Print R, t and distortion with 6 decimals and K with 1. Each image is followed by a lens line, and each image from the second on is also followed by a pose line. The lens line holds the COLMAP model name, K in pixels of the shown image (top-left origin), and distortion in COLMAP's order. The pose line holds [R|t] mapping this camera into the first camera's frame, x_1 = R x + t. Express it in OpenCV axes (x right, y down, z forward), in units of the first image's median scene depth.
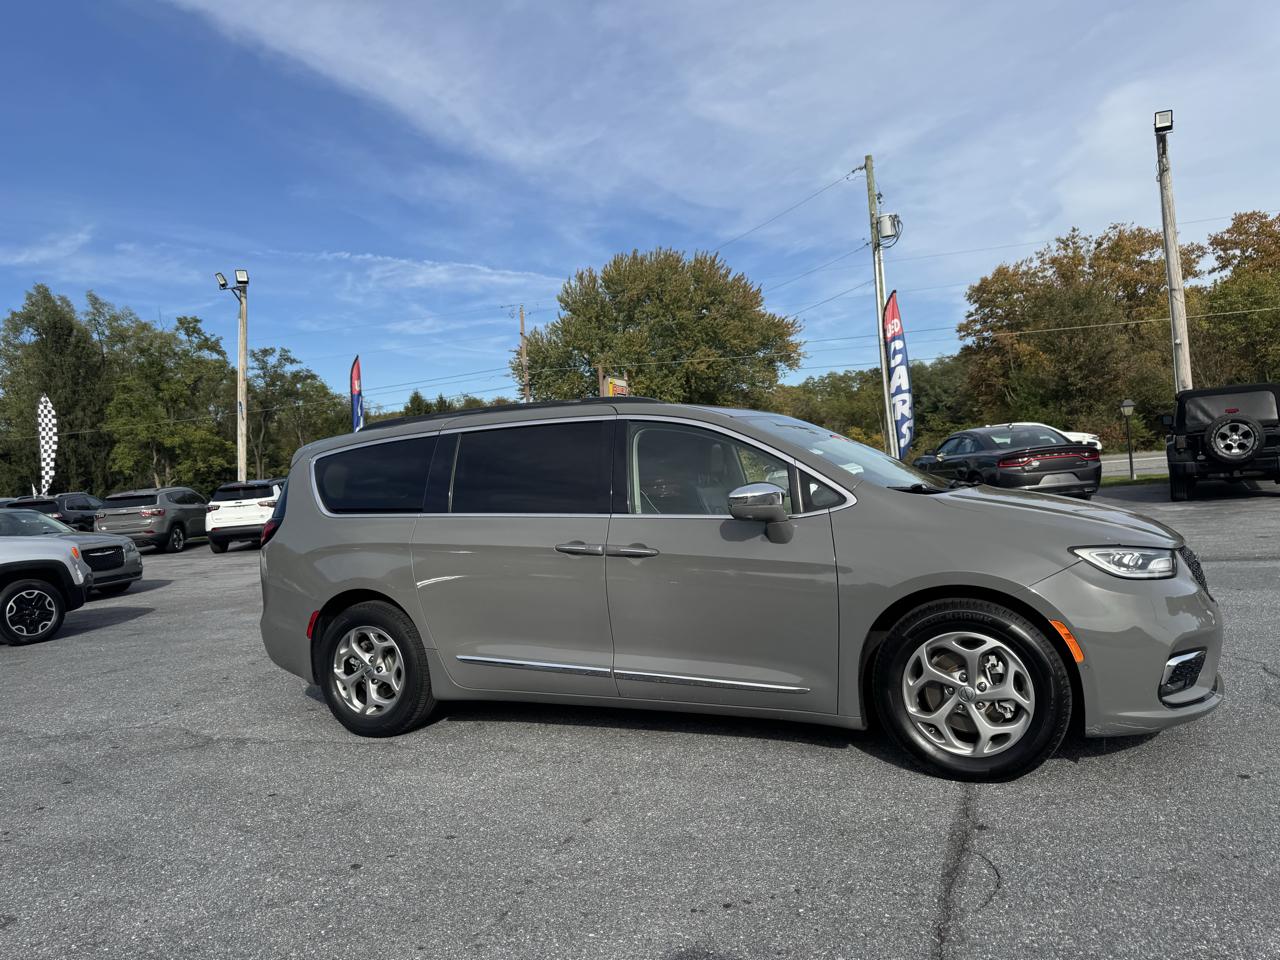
lens RADIAL K [[898.4, 0, 644.3], [0, 898.4, 483.7], [0, 0, 1]] dist [0.057552, -0.075019]
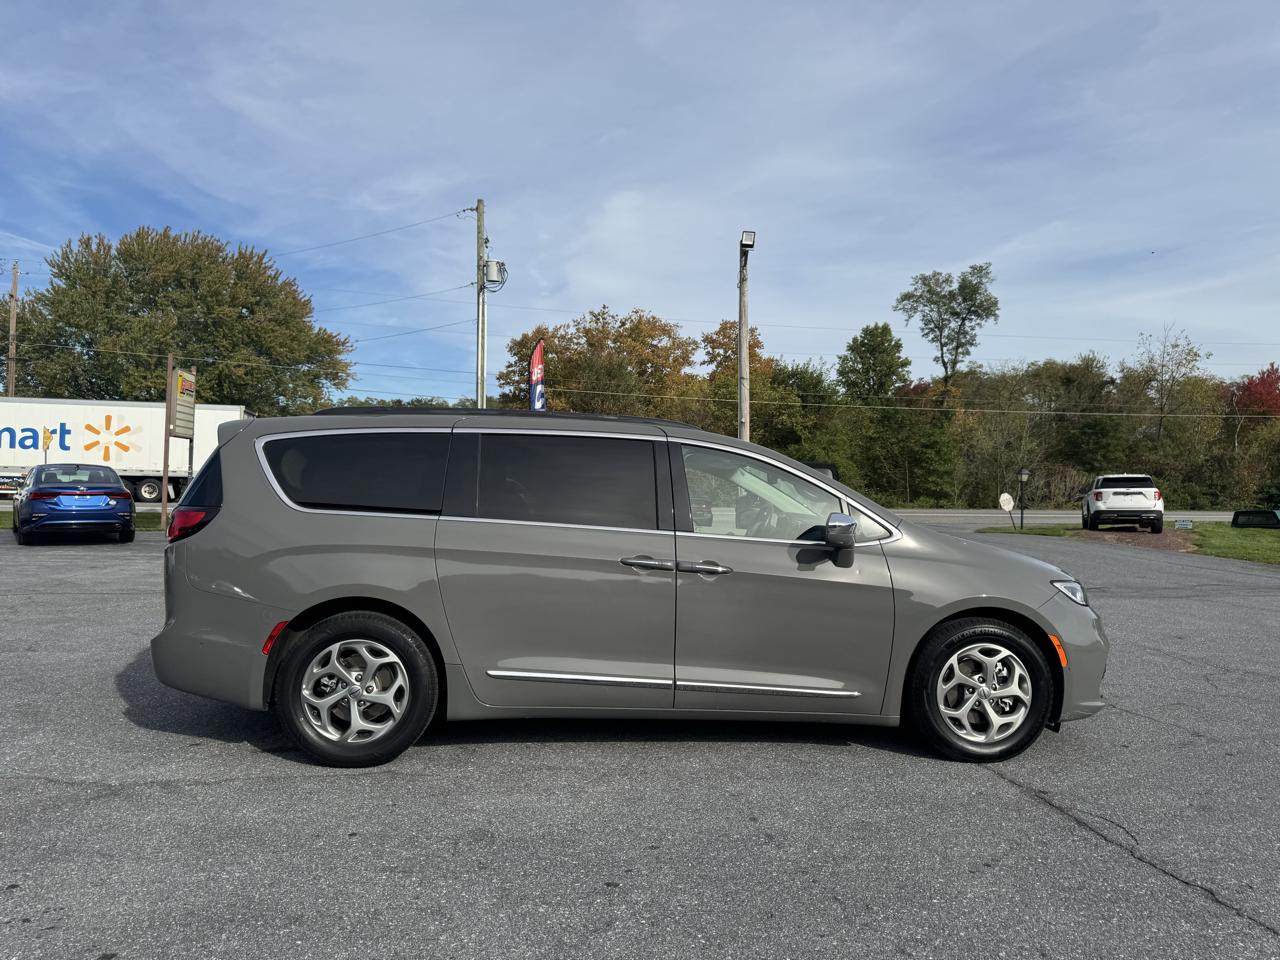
lens RADIAL K [[899.9, 0, 644.5], [0, 899.9, 488.3], [0, 0, 1]] dist [0.049141, -0.061754]
pose [[0.856473, 0.094295, 0.507507, -0.039053], [-0.077985, 0.995525, -0.053361, 0.002738], [-0.510267, 0.006124, 0.859994, 0.007873]]
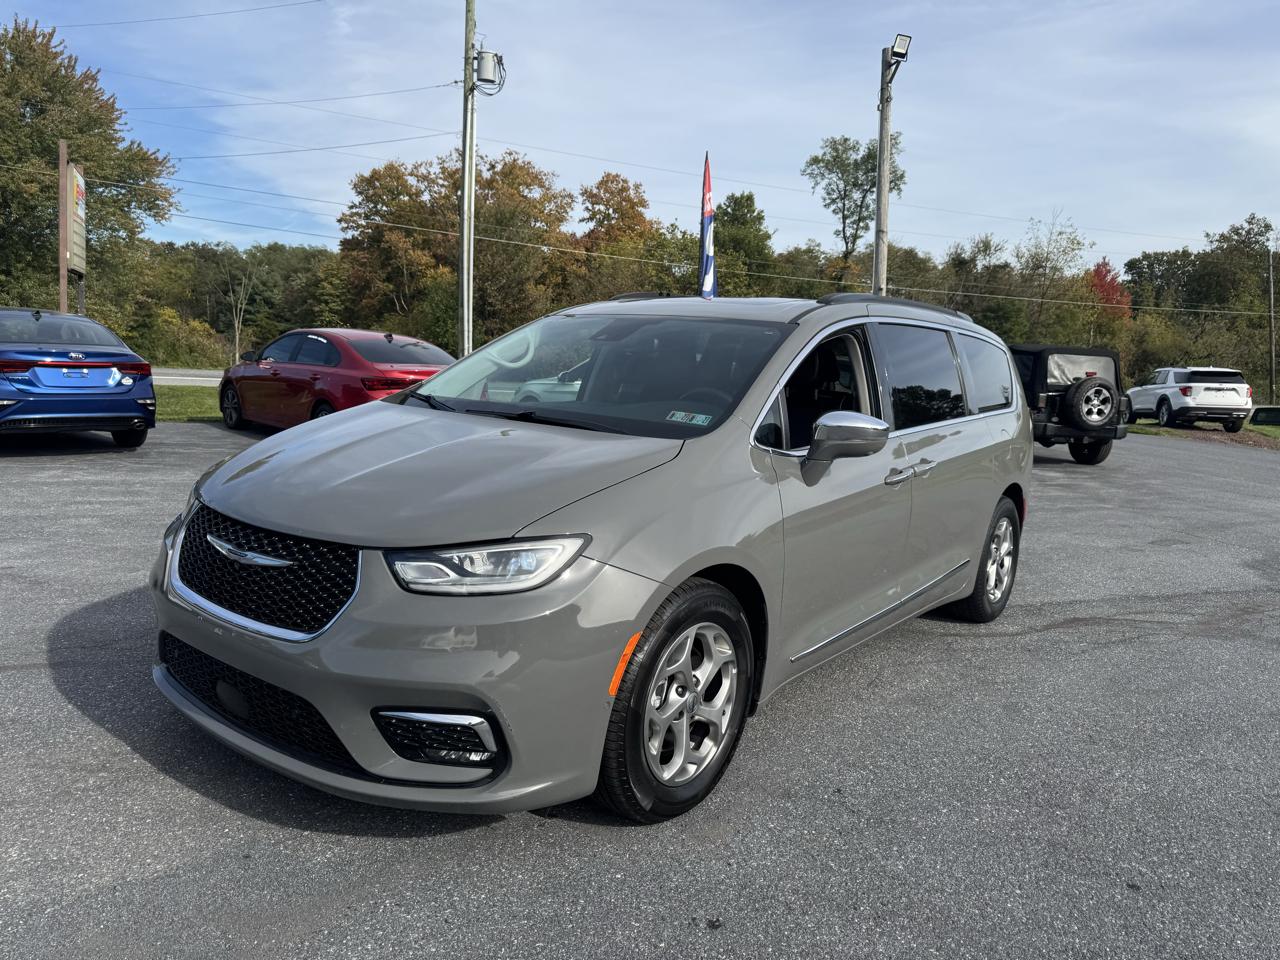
lens RADIAL K [[898.4, 0, 650.7], [0, 898.4, 486.1], [0, 0, 1]] dist [0.057552, -0.075019]
pose [[0.717610, 0.023057, 0.696064, -0.075130], [-0.098056, 0.992841, 0.068204, 0.003574], [-0.689508, -0.117198, 0.714733, 0.134450]]
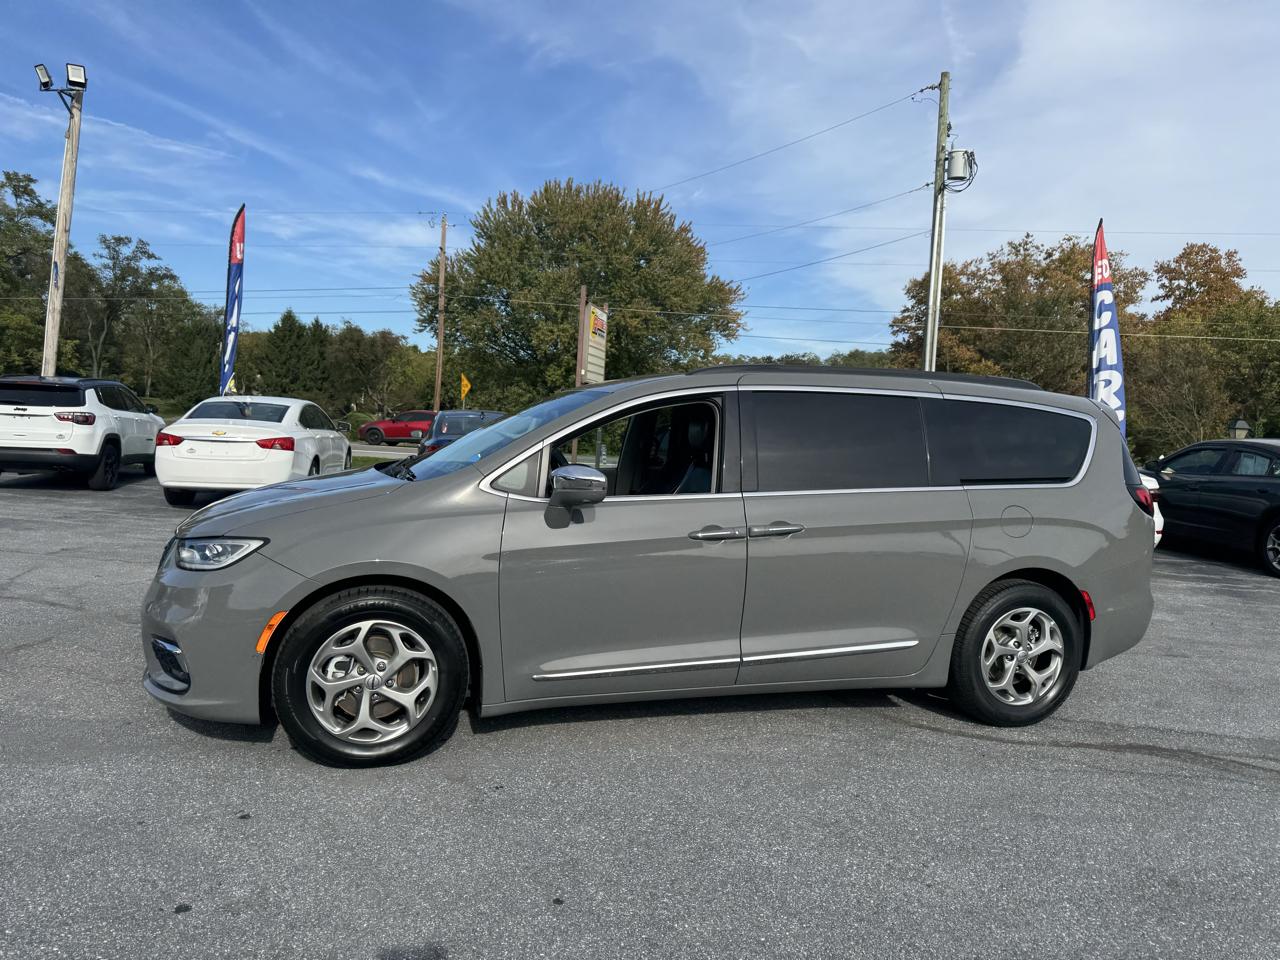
lens RADIAL K [[898.4, 0, 646.2], [0, 898.4, 493.0], [0, 0, 1]] dist [0.057552, -0.075019]
pose [[0.982795, 0.112412, 0.146554, -0.037843], [-0.119316, 0.992083, 0.039173, 0.000875], [-0.140990, -0.055985, 0.988427, 0.106509]]
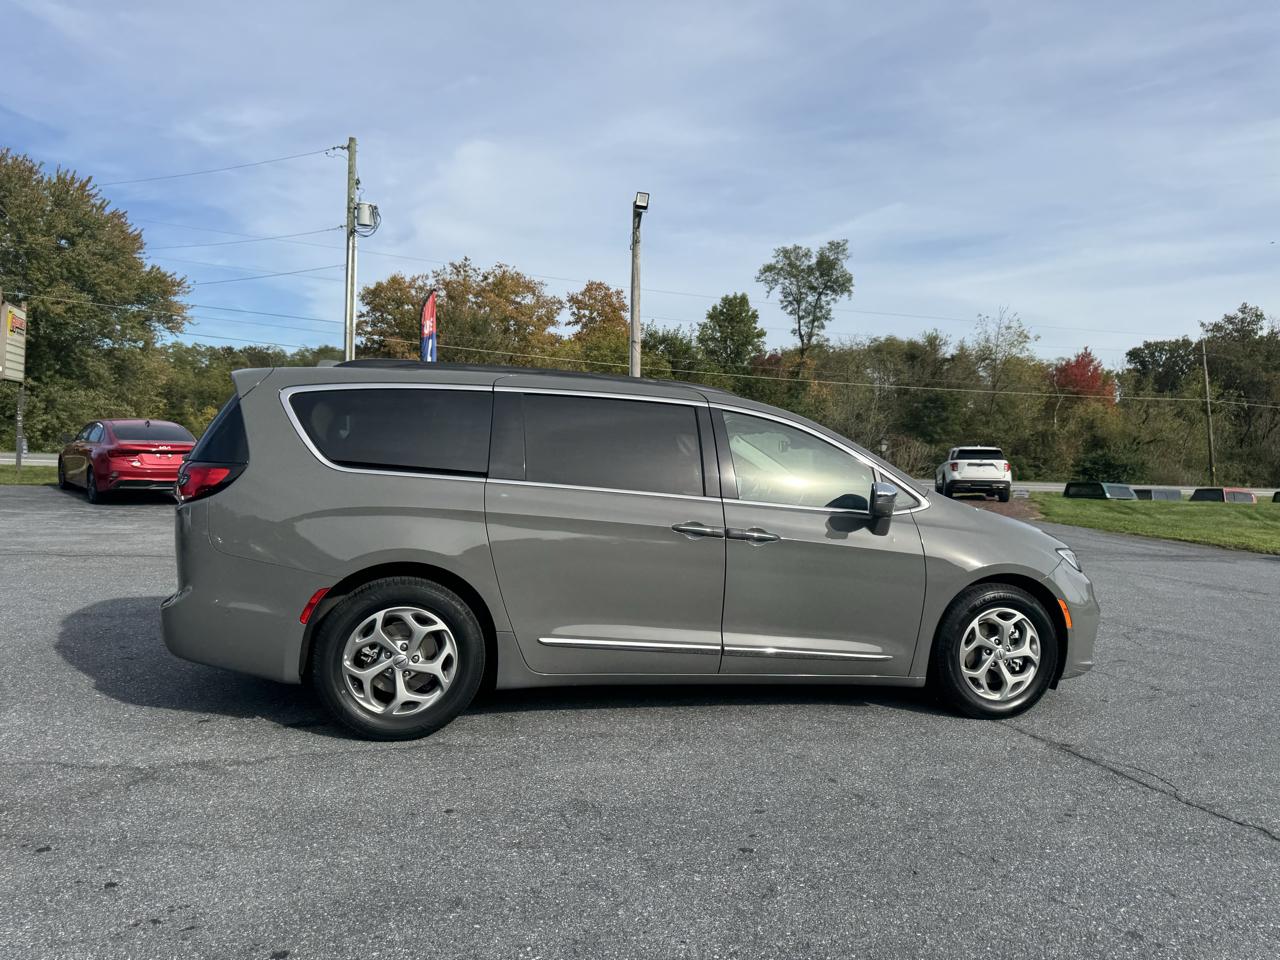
lens RADIAL K [[898.4, 0, 647.4], [0, 898.4, 493.6], [0, 0, 1]] dist [0.057552, -0.075019]
pose [[0.757206, 0.083237, 0.647851, -0.050452], [-0.092408, 0.995522, -0.019900, 0.003714], [-0.646607, -0.044798, 0.761507, 0.017291]]
